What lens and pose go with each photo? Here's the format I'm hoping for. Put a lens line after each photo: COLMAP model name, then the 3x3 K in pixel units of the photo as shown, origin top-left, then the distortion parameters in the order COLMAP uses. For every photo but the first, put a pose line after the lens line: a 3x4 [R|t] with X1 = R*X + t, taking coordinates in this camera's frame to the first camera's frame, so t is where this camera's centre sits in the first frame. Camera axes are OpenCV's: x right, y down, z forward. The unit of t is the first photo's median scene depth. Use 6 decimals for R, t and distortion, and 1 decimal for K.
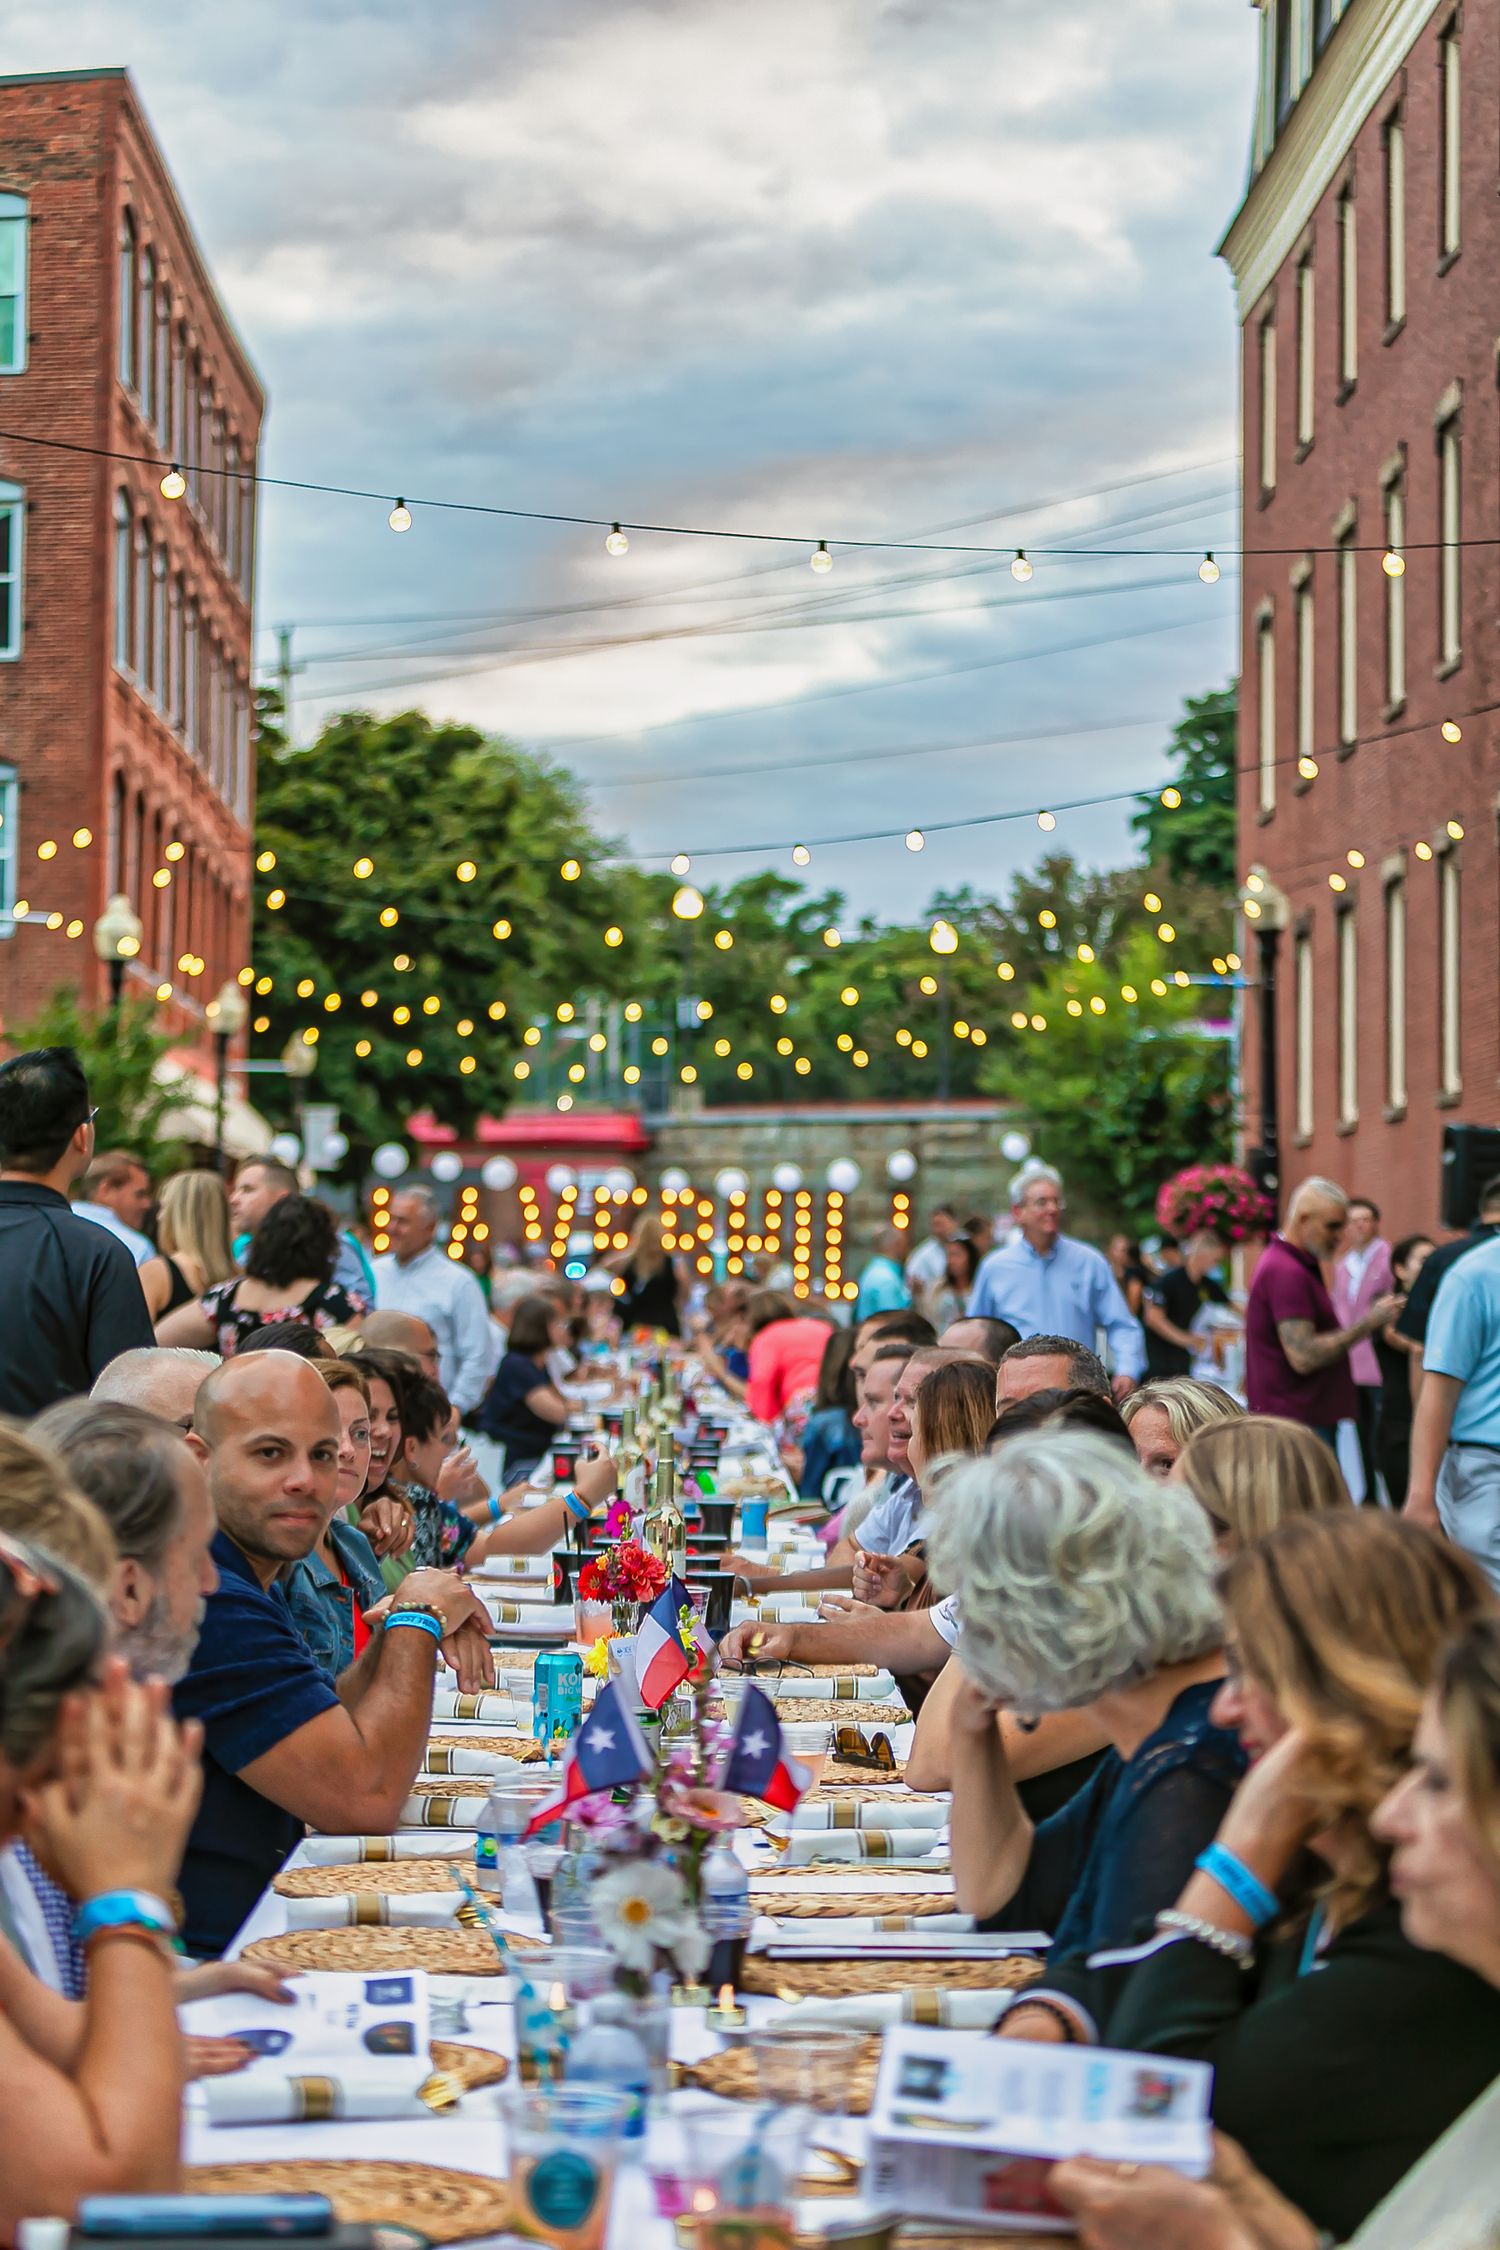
lens RADIAL K [[4476.0, 0, 752.5], [0, 4476.0, 1124.9], [0, 0, 1]] dist [0.090136, 0.000000]
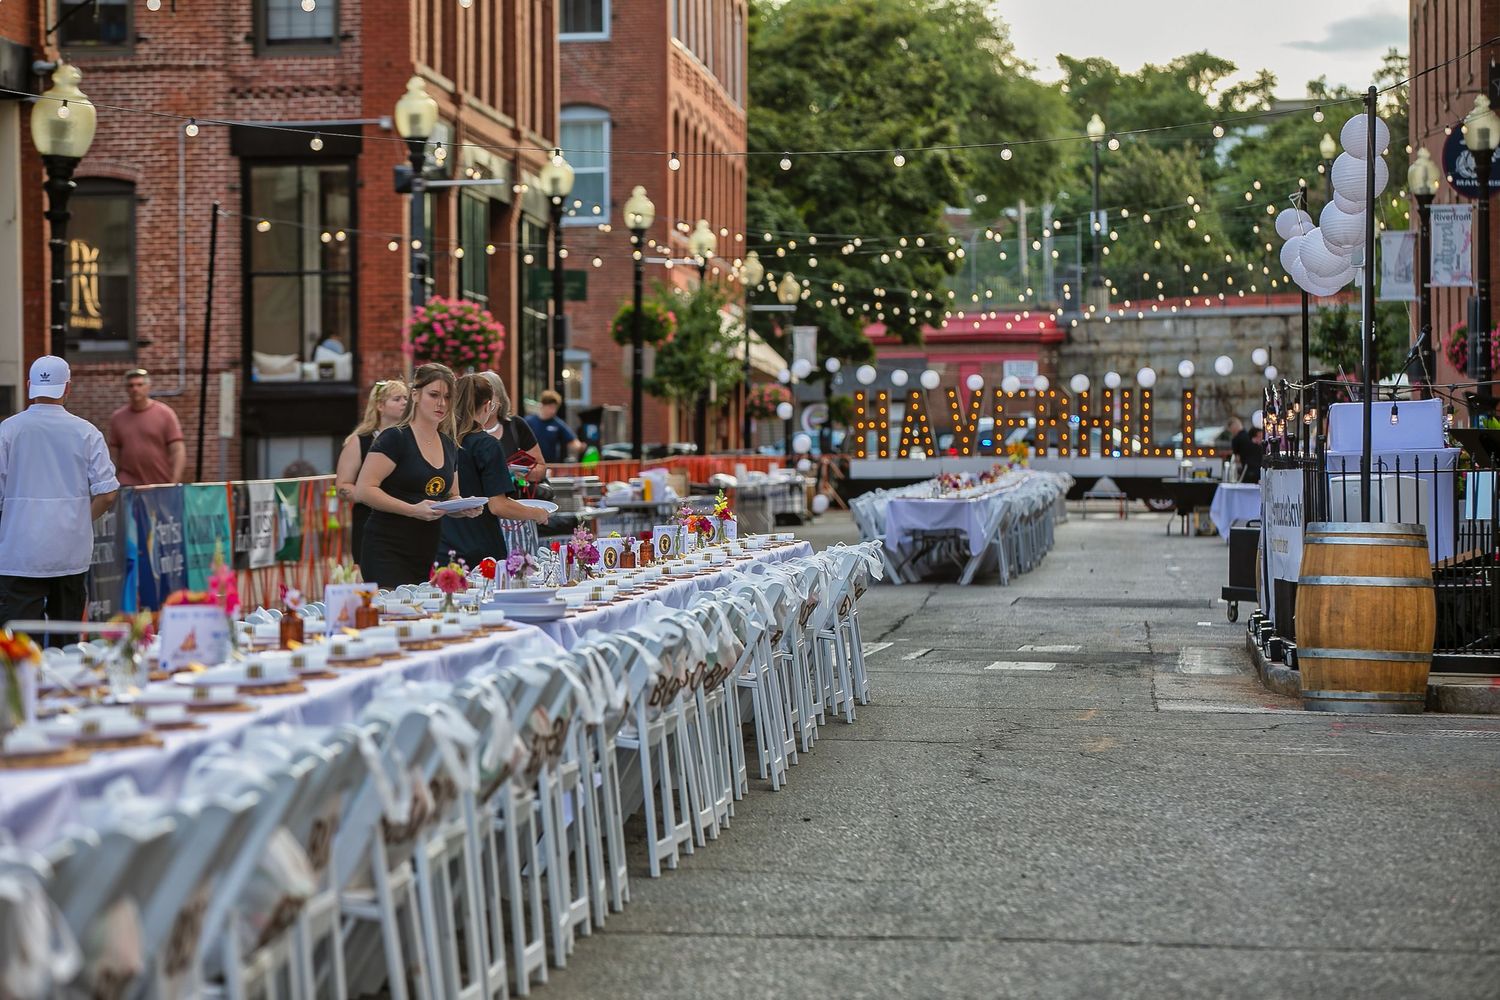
lens RADIAL K [[5841.2, 0, 749.9], [0, 5841.2, 499.4], [0, 0, 1]] dist [-0.296204, 0.000000]
pose [[0.995925, -0.008508, -0.089785, 0.040608], [0.012077, 0.999156, 0.039273, -0.018239], [0.089375, -0.040197, 0.995187, -0.666707]]
